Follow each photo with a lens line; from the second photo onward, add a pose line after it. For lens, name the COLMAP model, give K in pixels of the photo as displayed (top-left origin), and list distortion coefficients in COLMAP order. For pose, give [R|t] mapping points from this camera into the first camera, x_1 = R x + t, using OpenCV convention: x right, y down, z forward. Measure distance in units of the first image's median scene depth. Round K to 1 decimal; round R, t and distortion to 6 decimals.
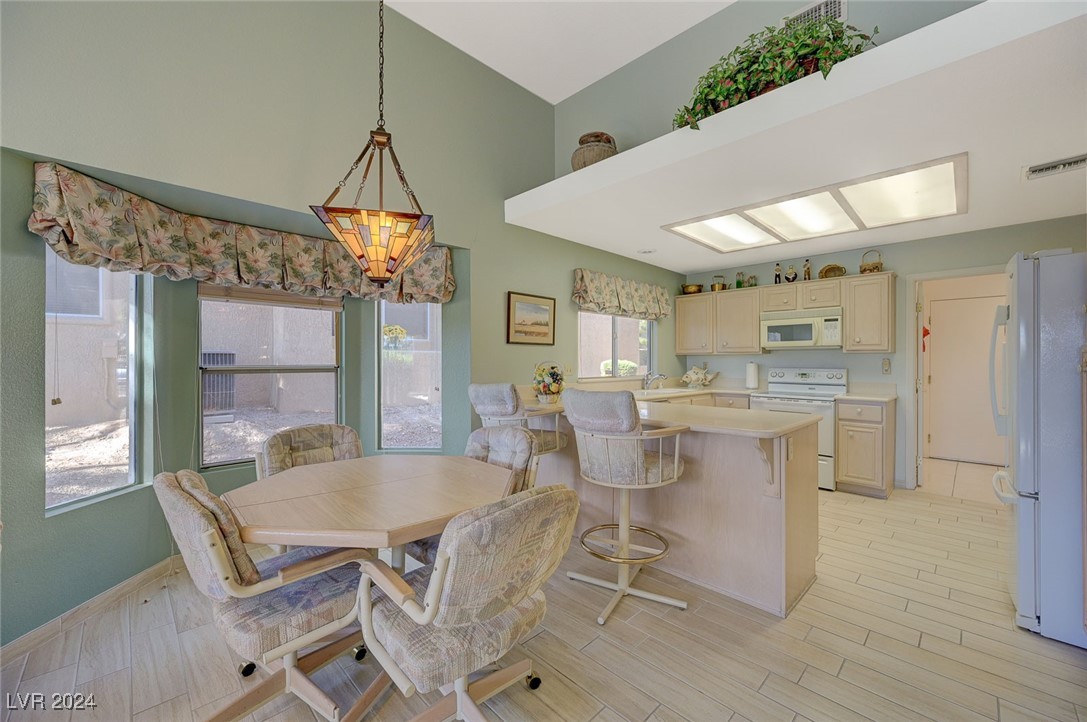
lens RADIAL K [[421.3, 0, 543.5], [0, 421.3, 361.0], [0, 0, 1]] dist [0.001174, 0.000015]
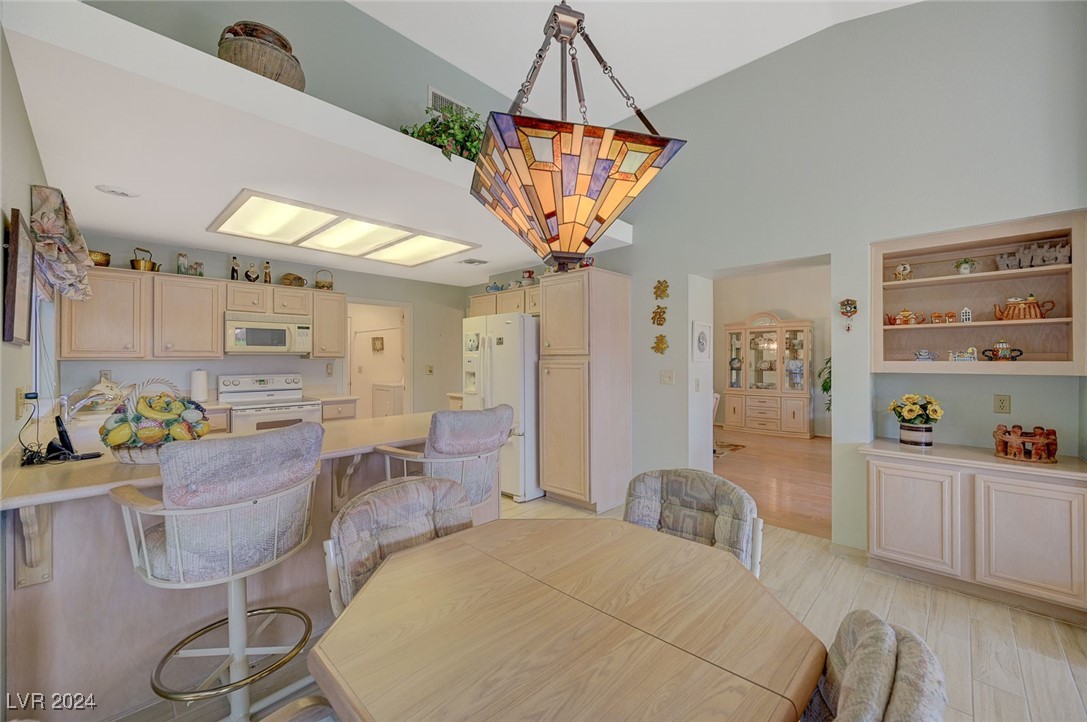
lens RADIAL K [[429.5, 0, 547.2], [0, 429.5, 357.7], [0, 0, 1]] dist [0.001871, 0.000358]
pose [[-0.027631, 0.001181, 0.999617, -0.406255], [0.006658, 0.999977, -0.000997, -0.016992], [-0.999596, 0.006628, -0.027638, 0.416875]]
